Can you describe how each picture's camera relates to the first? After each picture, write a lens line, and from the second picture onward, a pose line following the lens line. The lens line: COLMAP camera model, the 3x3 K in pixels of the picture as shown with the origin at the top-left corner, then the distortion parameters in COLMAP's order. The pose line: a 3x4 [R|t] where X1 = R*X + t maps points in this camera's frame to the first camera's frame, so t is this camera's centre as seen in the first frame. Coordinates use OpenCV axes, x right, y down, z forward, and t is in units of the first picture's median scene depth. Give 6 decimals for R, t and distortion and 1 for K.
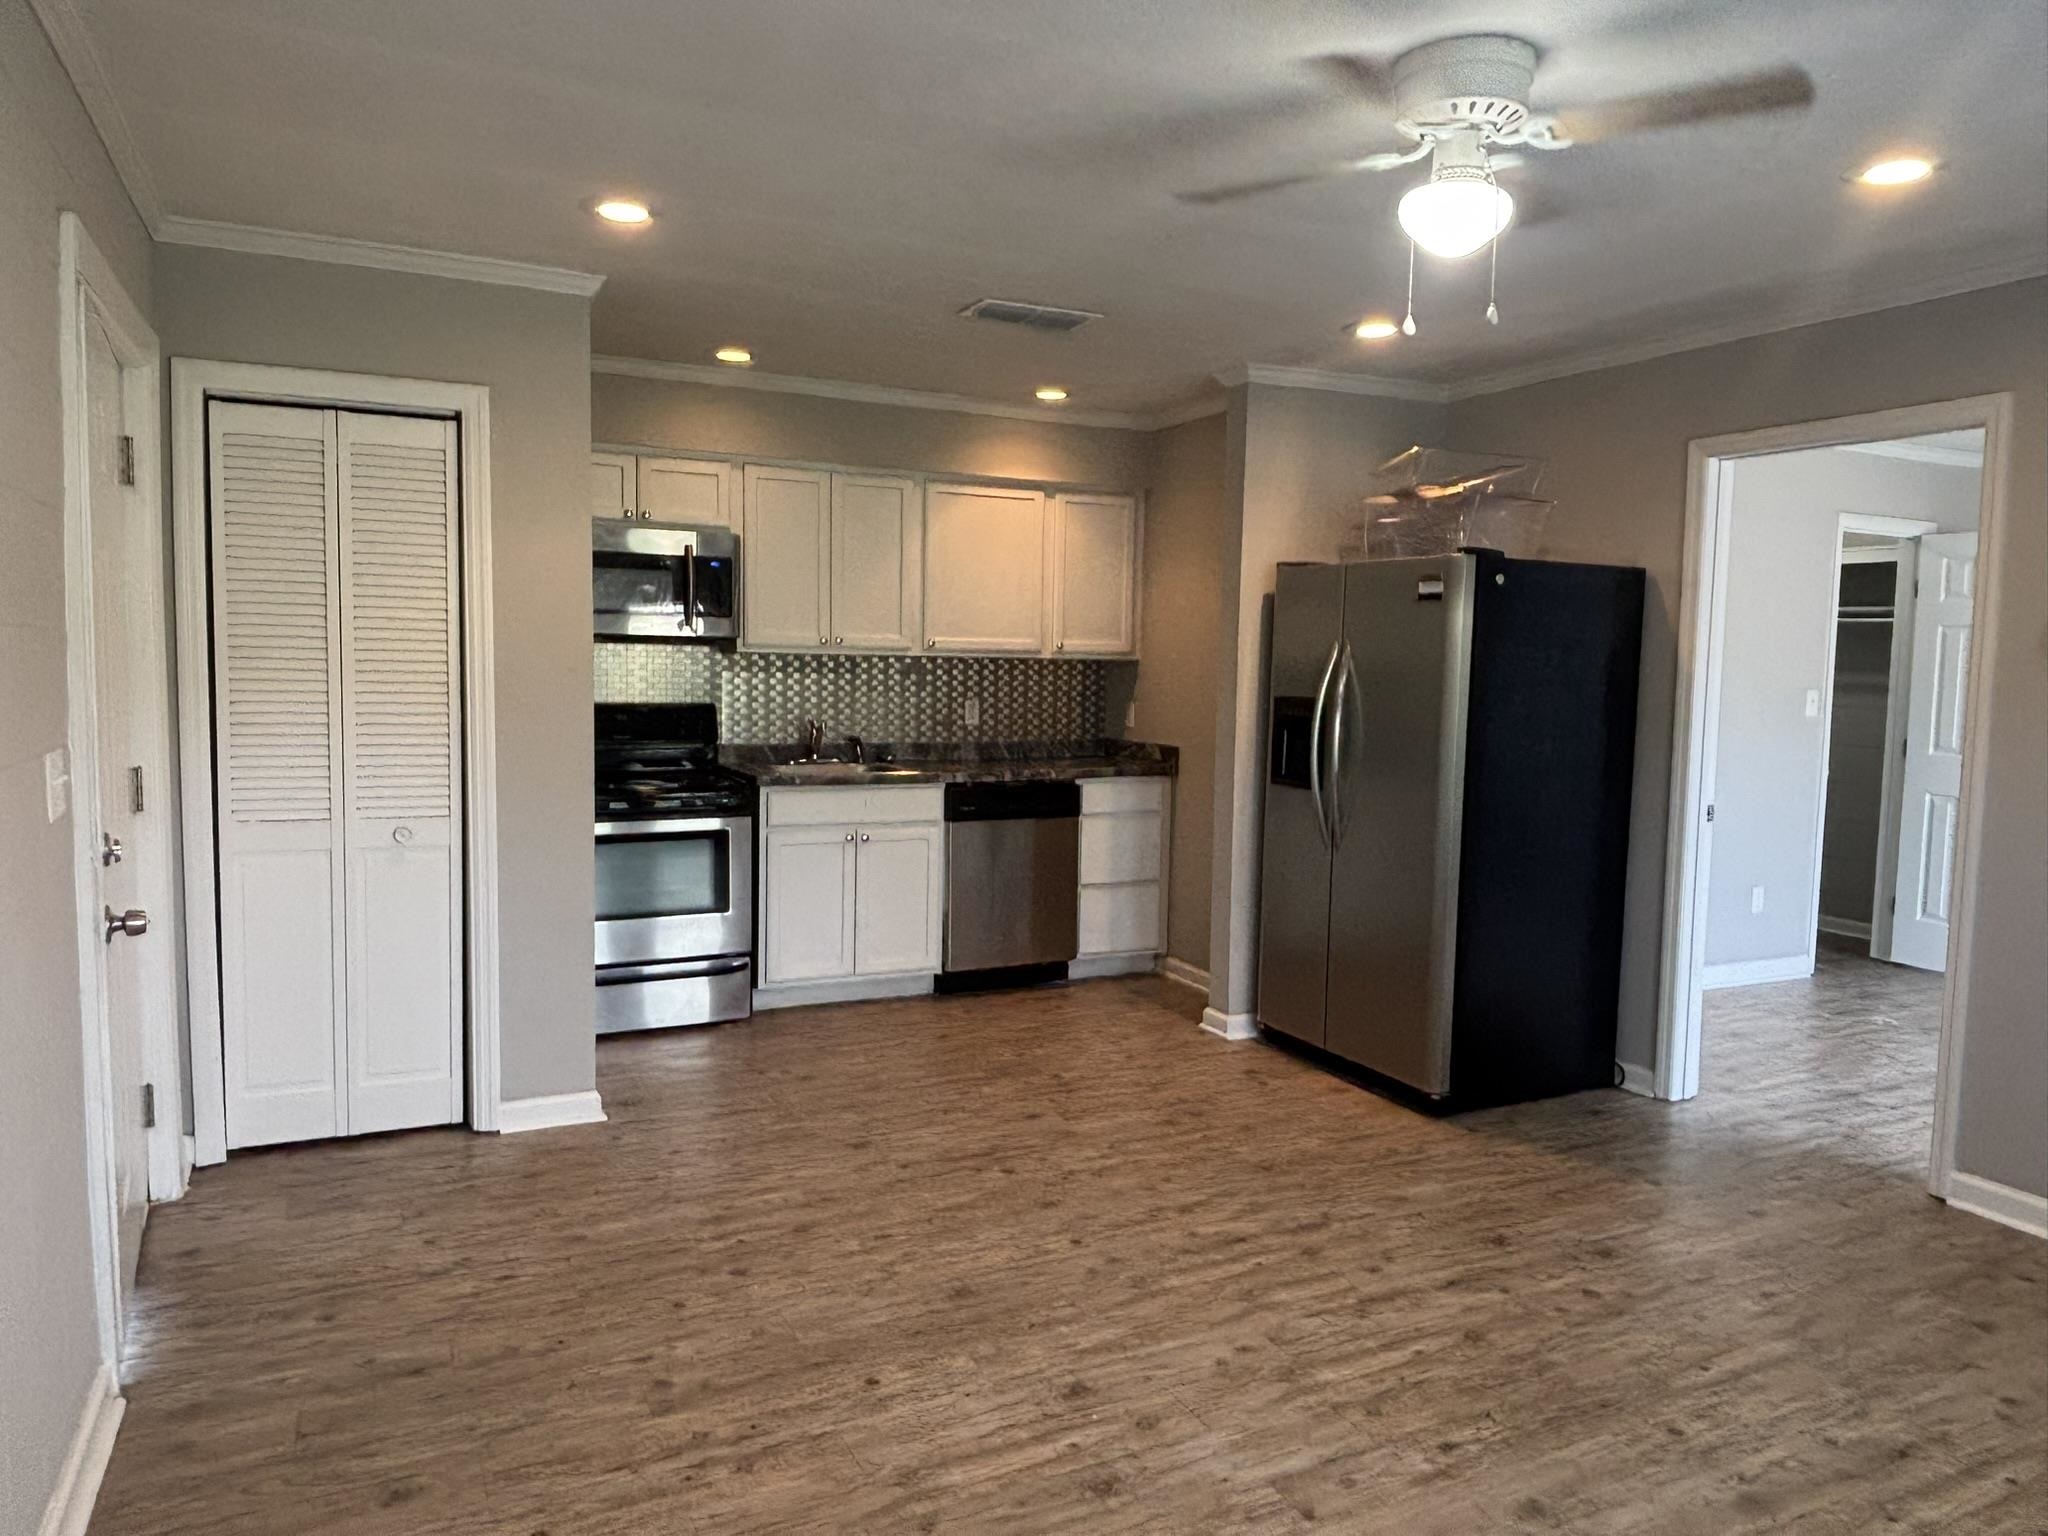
lens RADIAL K [[1354.8, 0, 1013.0], [0, 1354.8, 767.5], [0, 0, 1]] dist [0.028669, -0.040202]
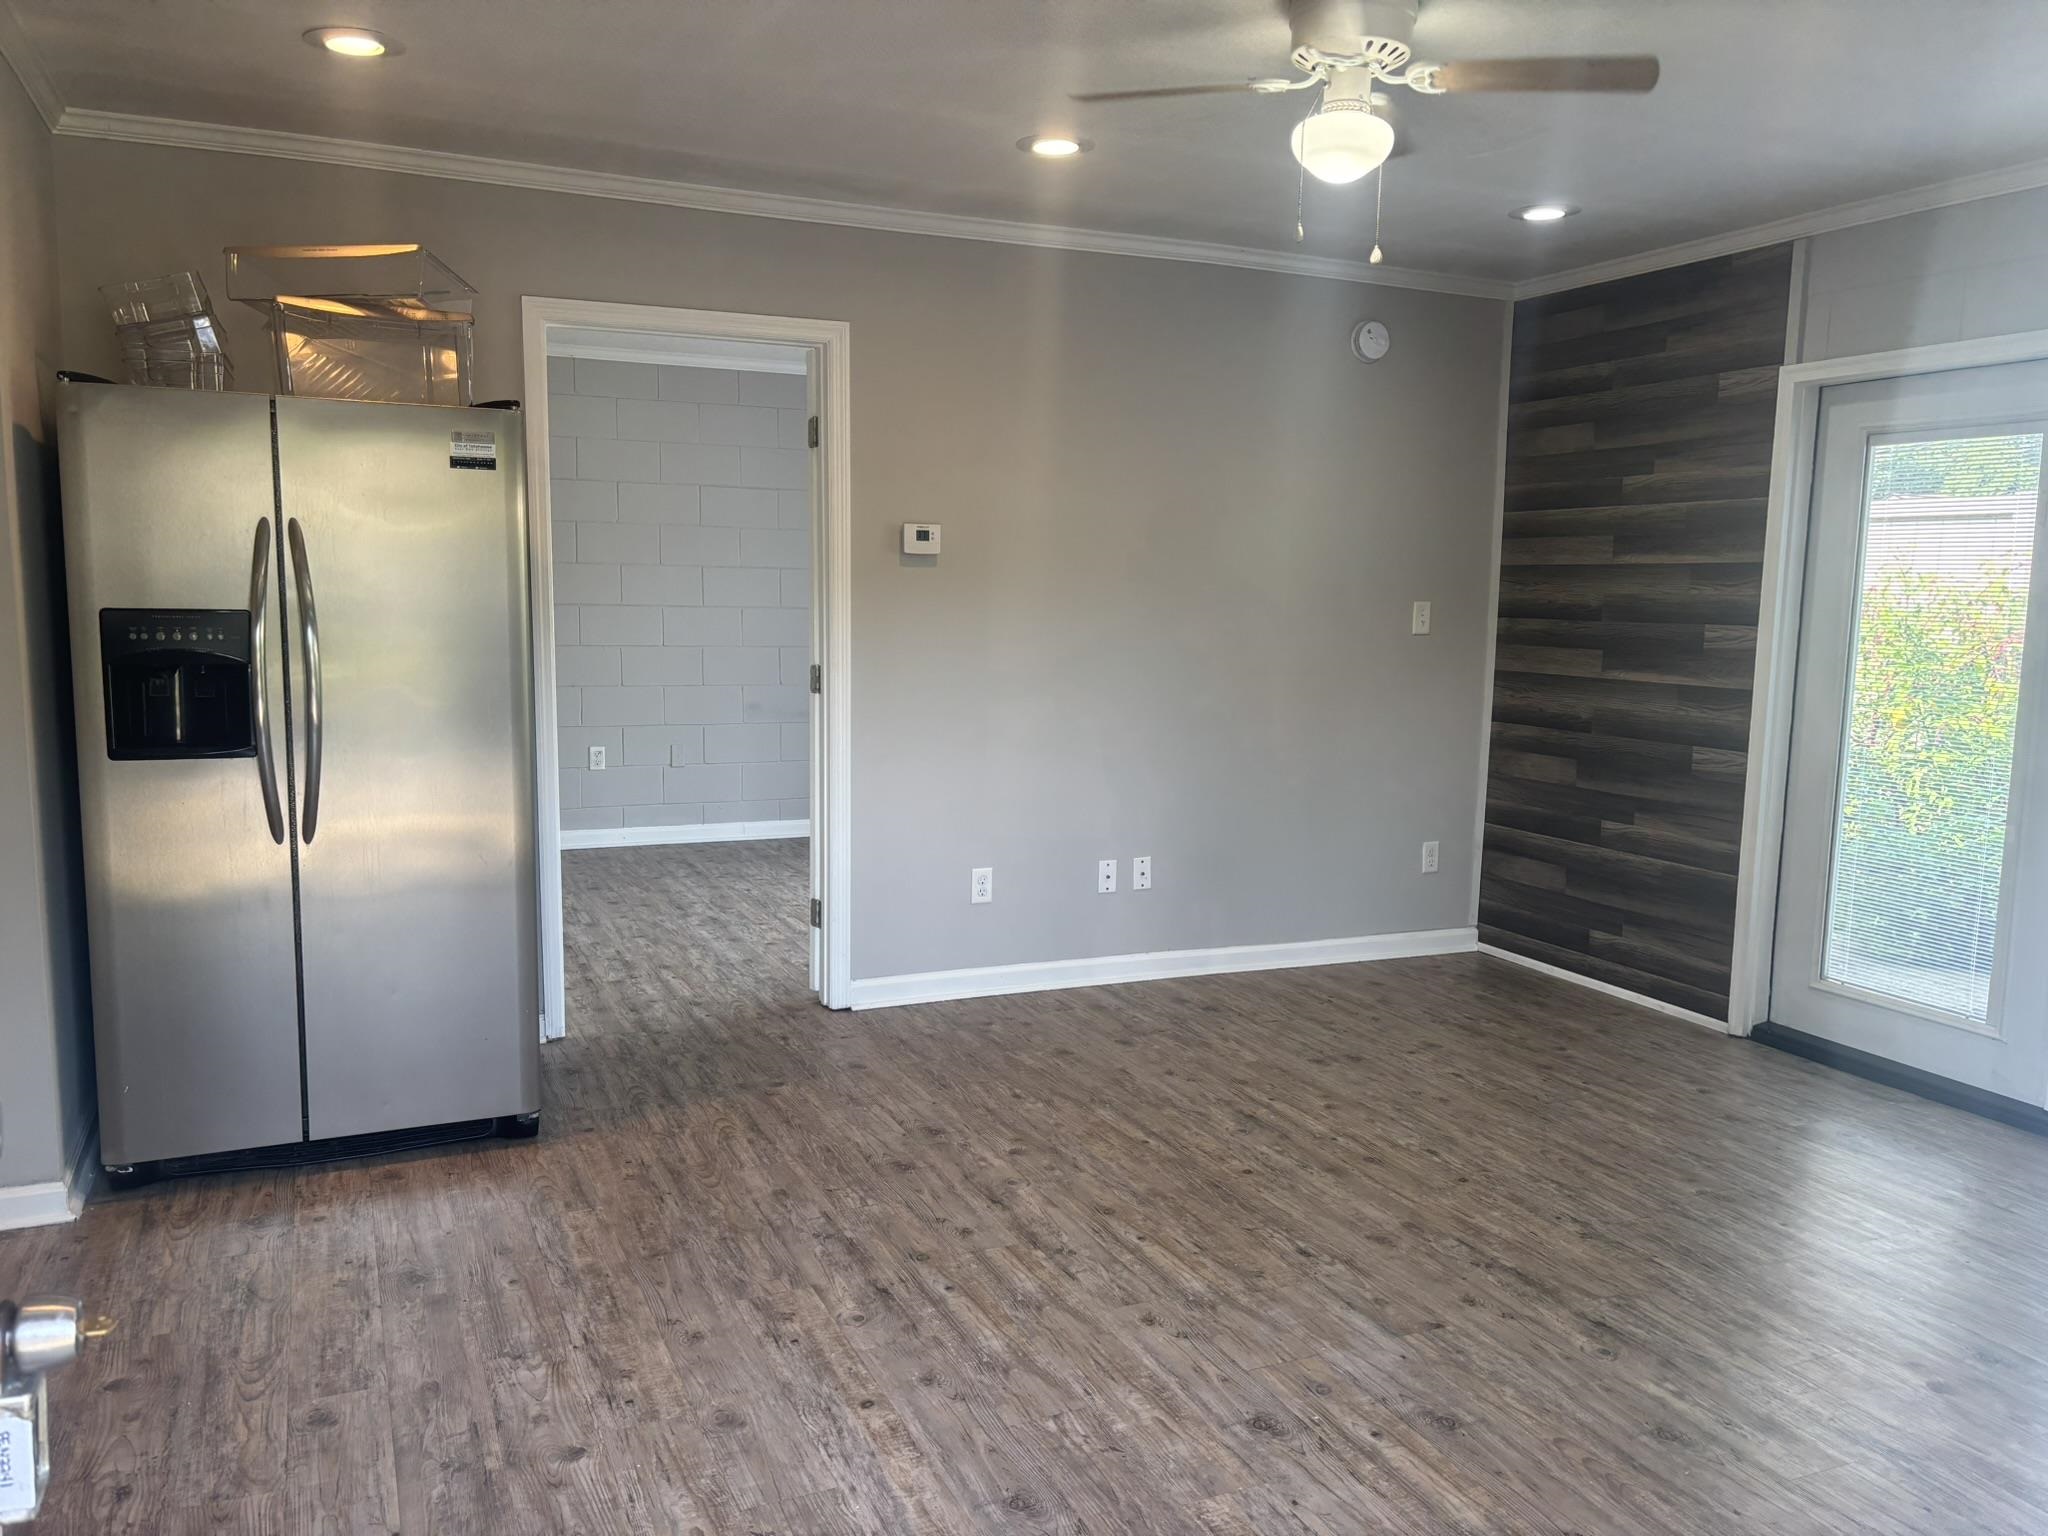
lens RADIAL K [[1545.9, 0, 1024.4], [0, 1545.9, 761.7], [0, 0, 1]] dist [0.079633, -0.130441]
pose [[0.025361, -0.136087, 0.990372, -0.608550], [0.069220, 0.988552, 0.134065, -0.065133], [-0.997279, 0.065153, 0.034490, 0.766010]]
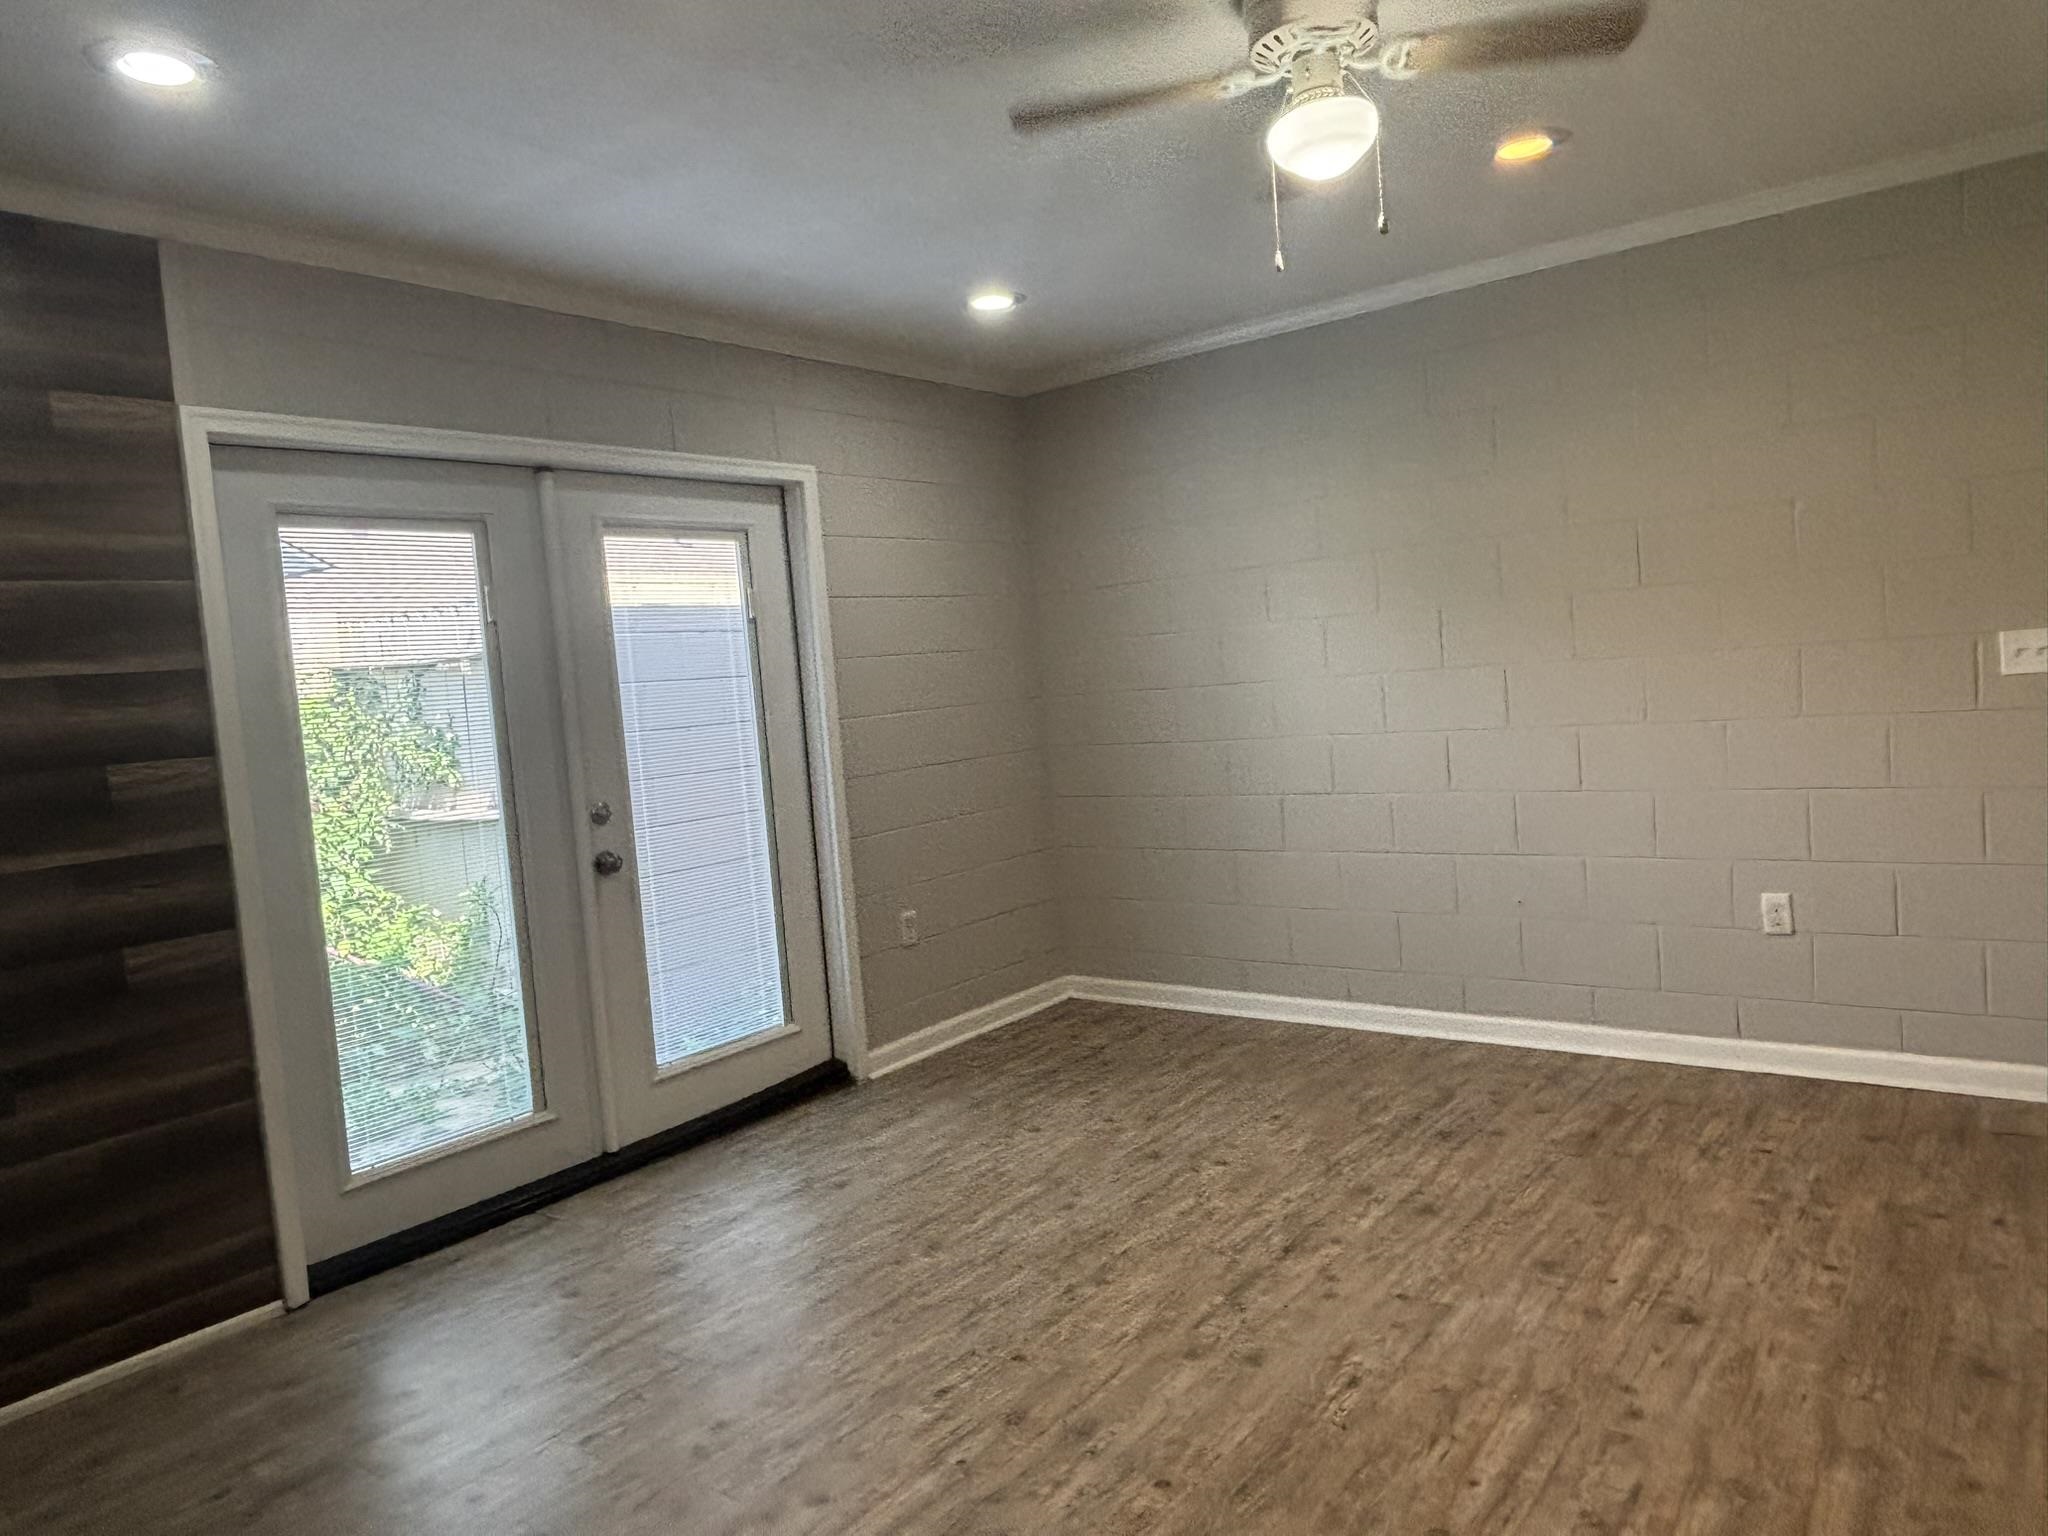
lens RADIAL K [[1354.8, 0, 1013.0], [0, 1354.8, 767.5], [0, 0, 1]] dist [0.028669, -0.040202]
pose [[-0.894932, 0.079891, -0.438993, 0.619446], [0.020304, 0.990113, 0.138795, -0.056726], [0.445741, 0.115299, -0.887705, 1.131775]]
